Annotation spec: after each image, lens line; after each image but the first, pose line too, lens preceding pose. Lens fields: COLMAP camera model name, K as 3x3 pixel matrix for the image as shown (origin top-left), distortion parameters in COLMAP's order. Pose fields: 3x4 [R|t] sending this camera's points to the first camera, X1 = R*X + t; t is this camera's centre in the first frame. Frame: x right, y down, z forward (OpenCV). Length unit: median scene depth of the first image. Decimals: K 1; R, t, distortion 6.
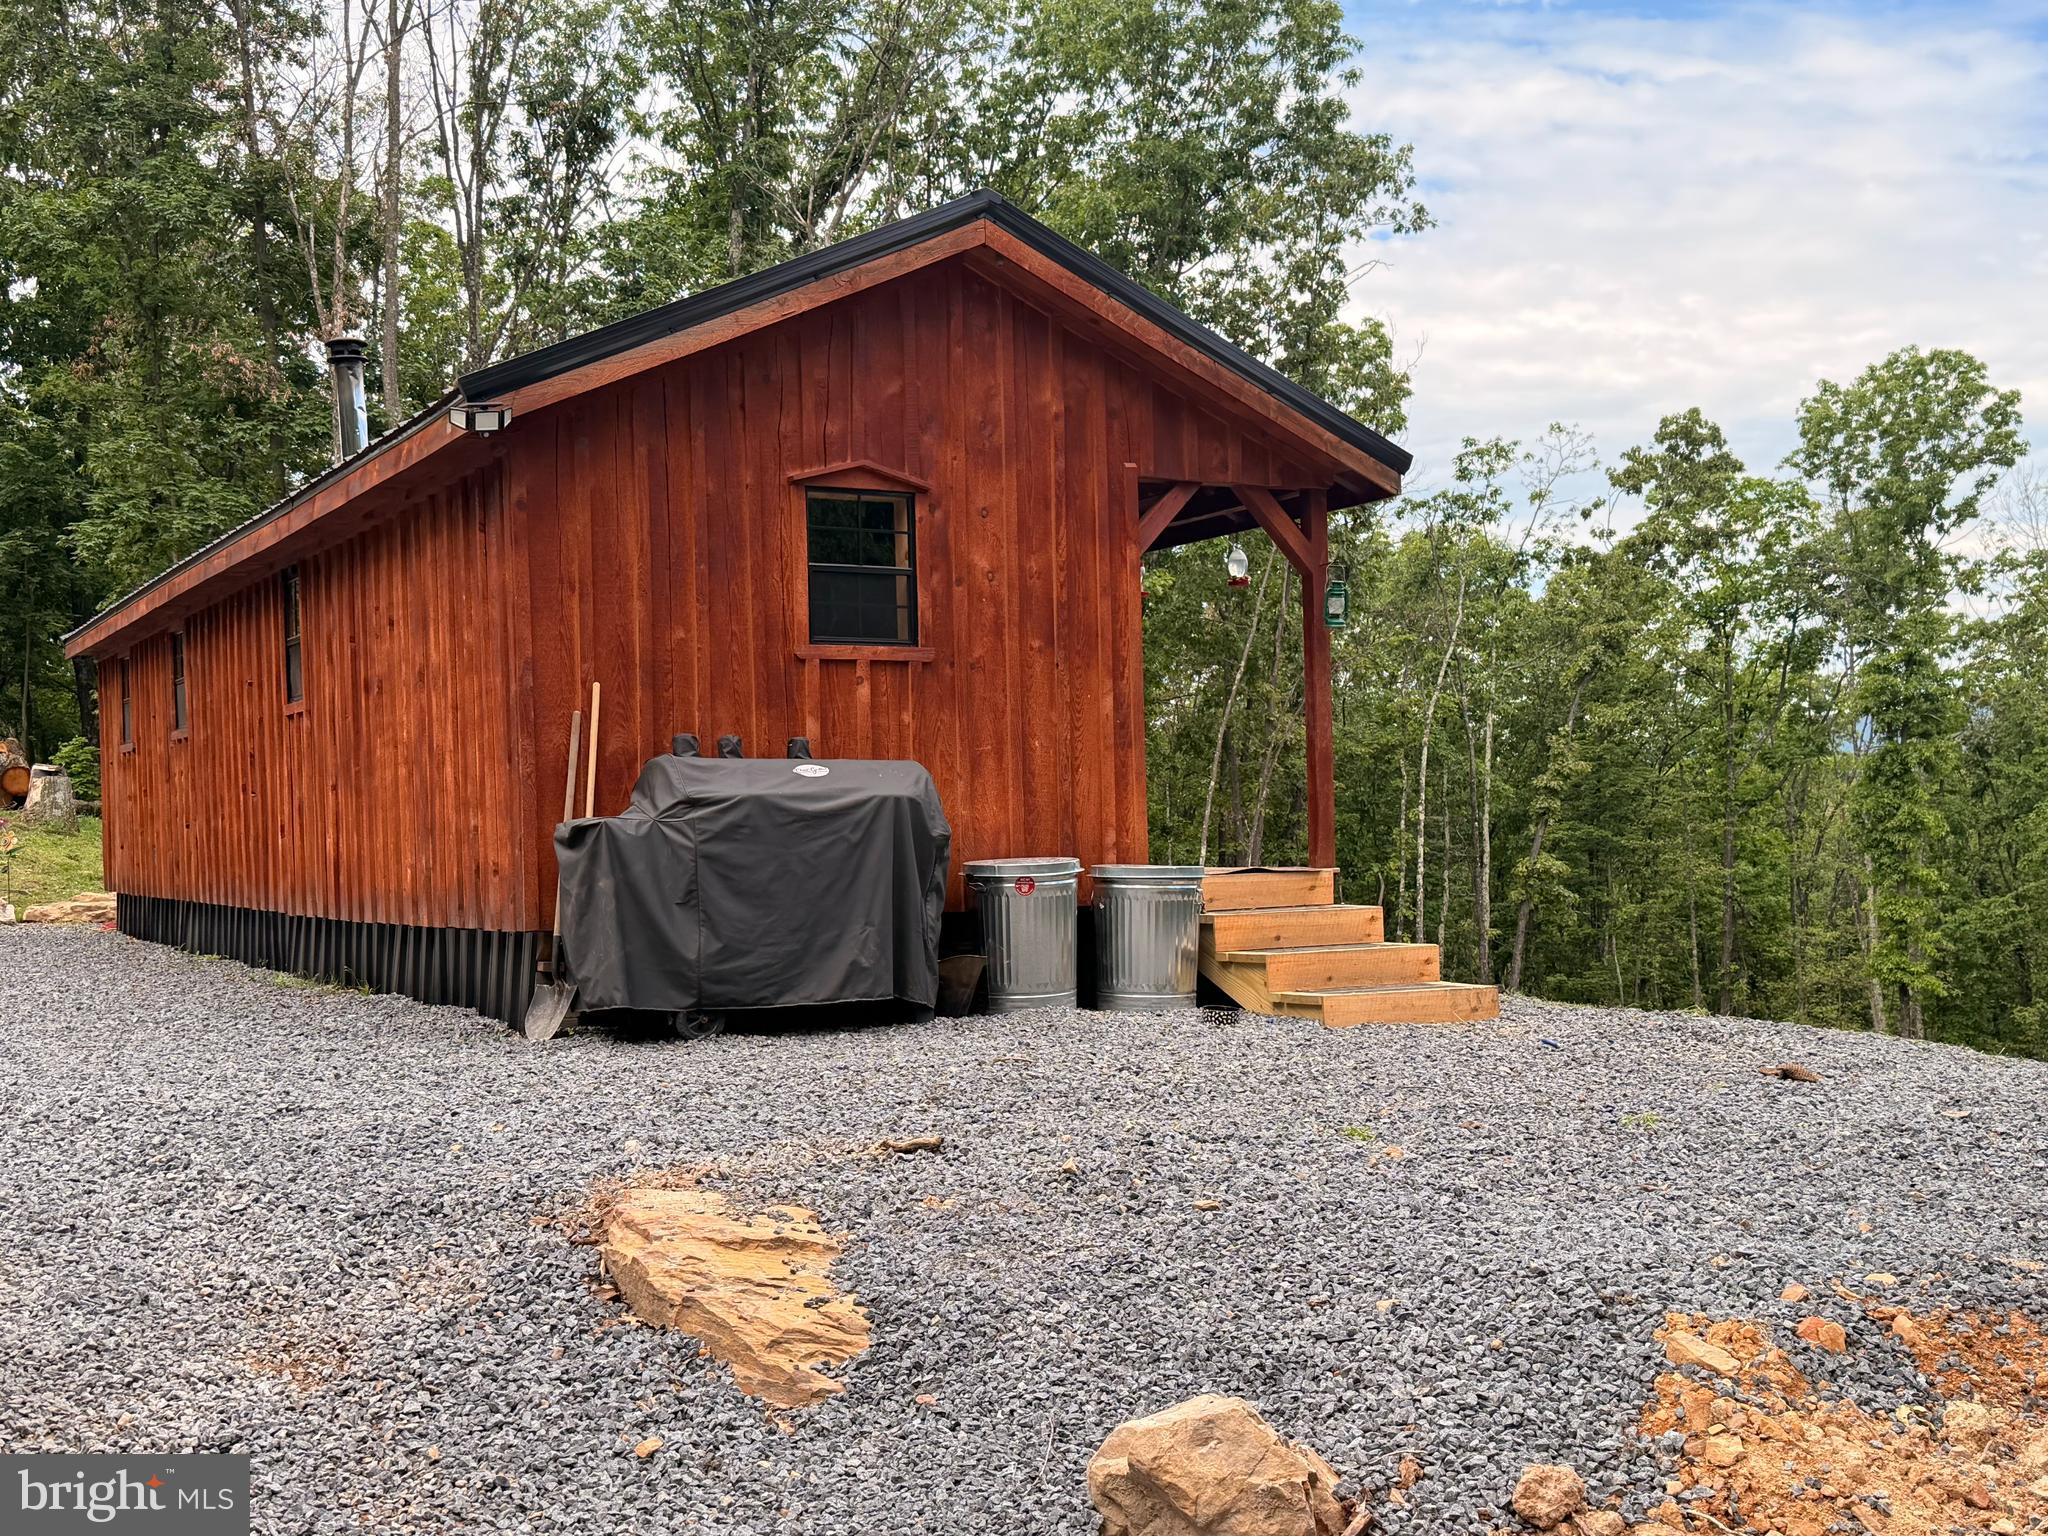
lens RADIAL K [[2023.3, 0, 1024.2], [0, 2023.3, 809.2], [0, 0, 1]] dist [0.062164, -0.012662]
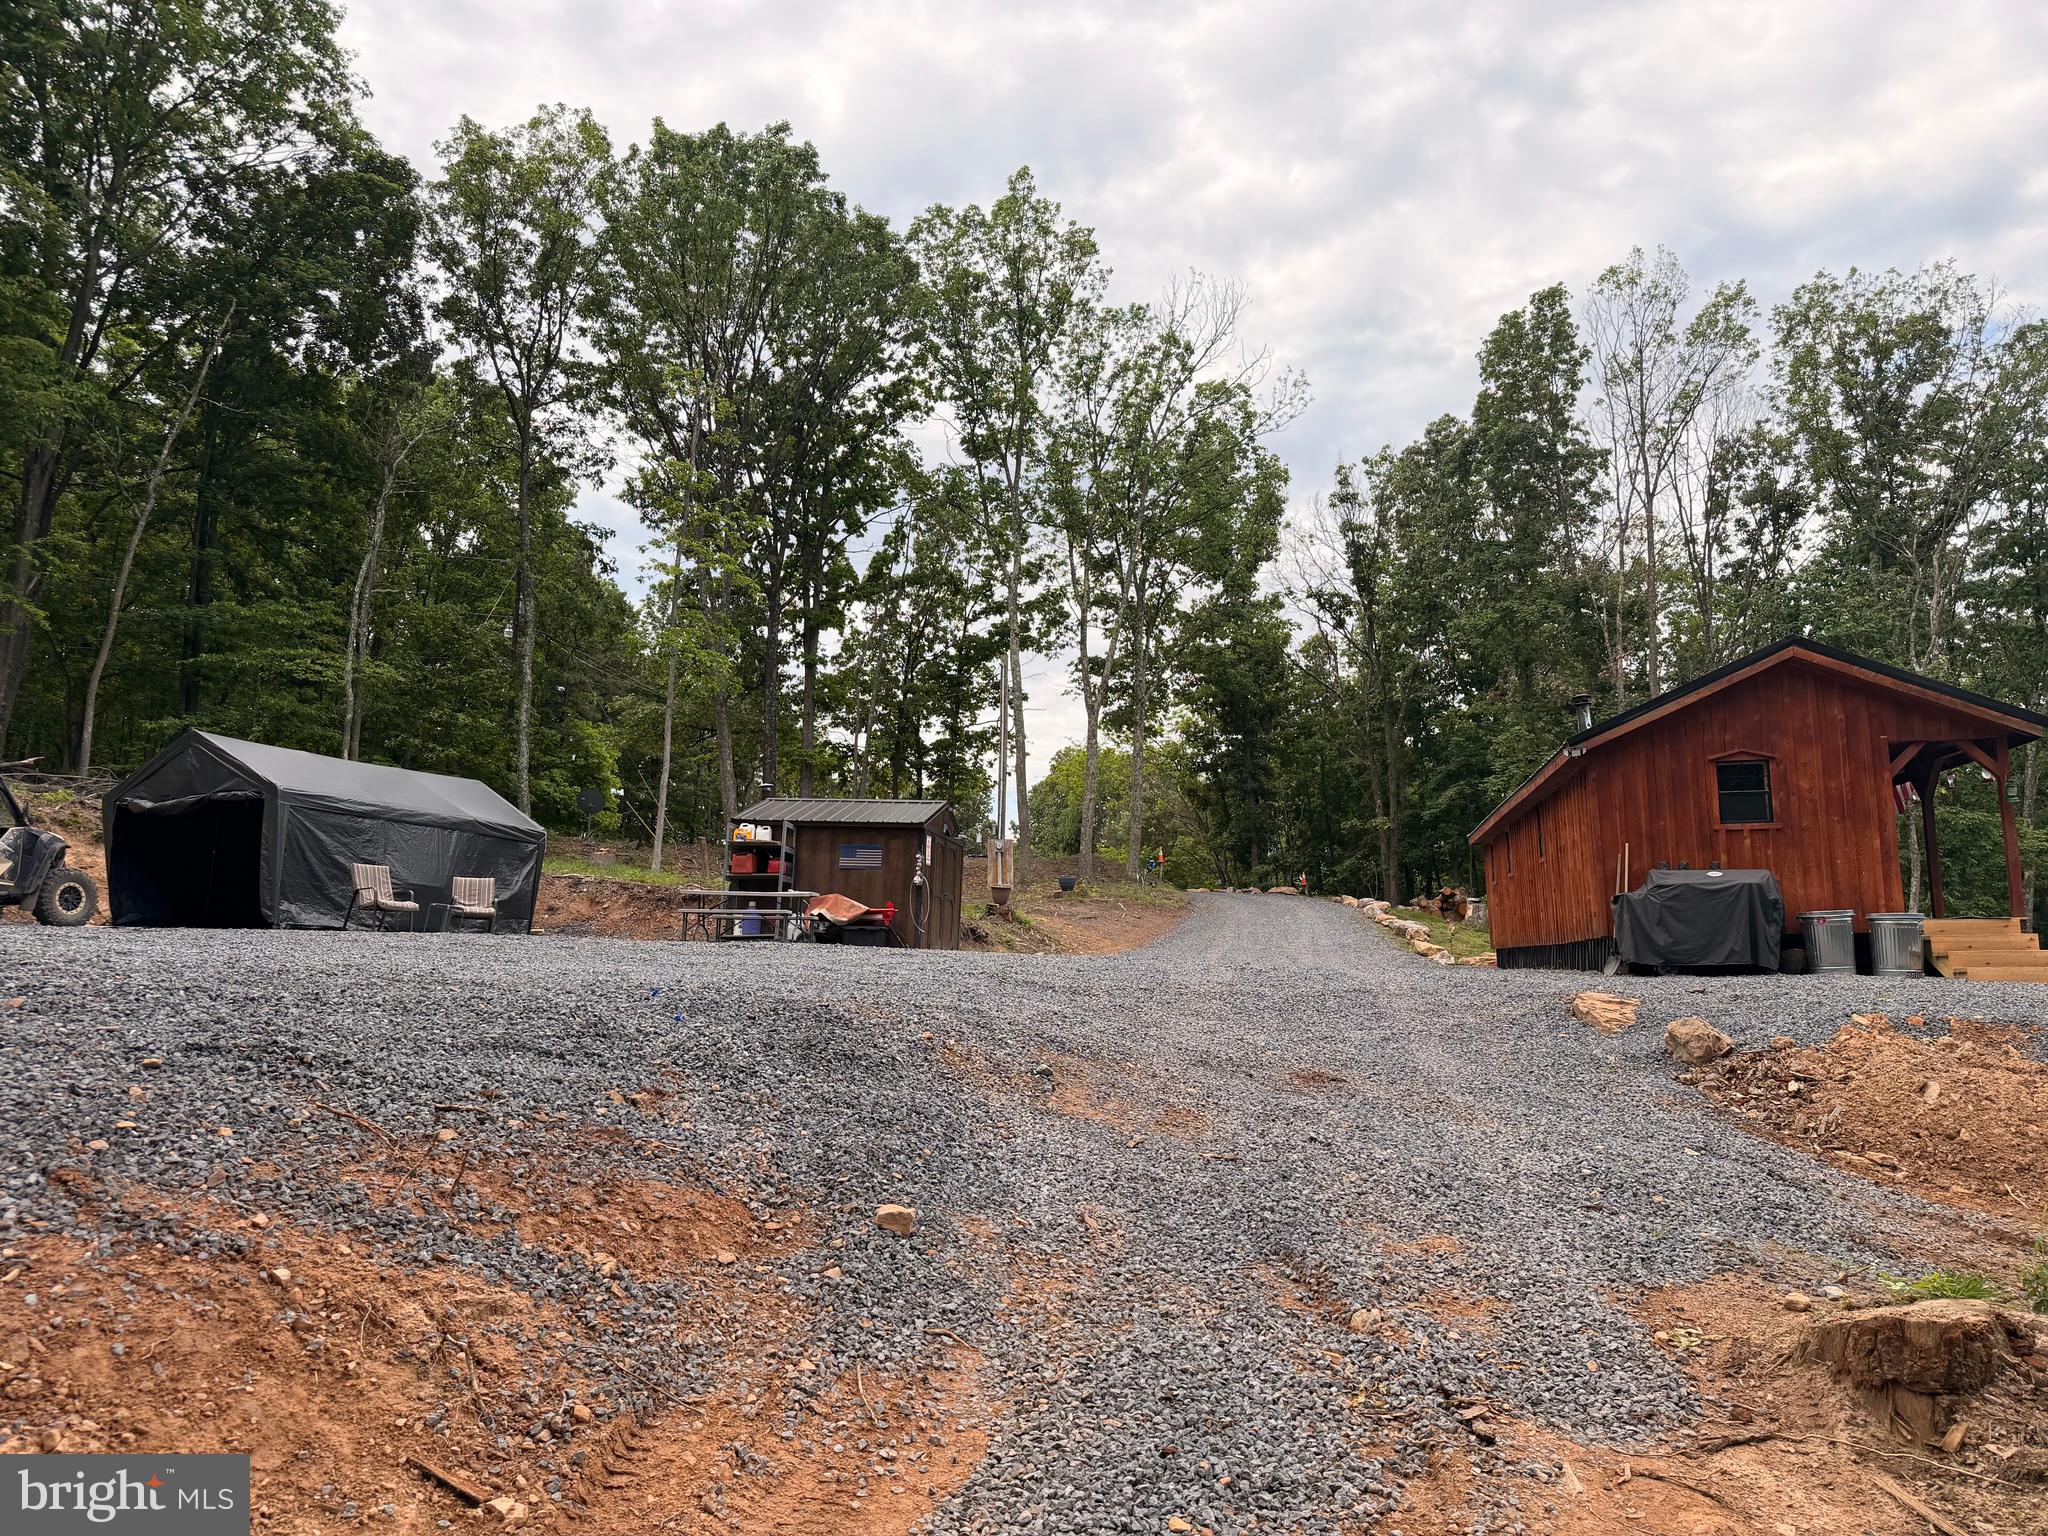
lens RADIAL K [[1447.6, 0, 1026.7], [0, 1447.6, 765.1], [0, 0, 1]] dist [0.122305, -0.163857]
pose [[0.720454, -0.082505, -0.688578, 0.521479], [-0.005965, 0.992124, -0.125116, 0.076691], [0.693477, 0.094248, 0.714288, -0.874931]]
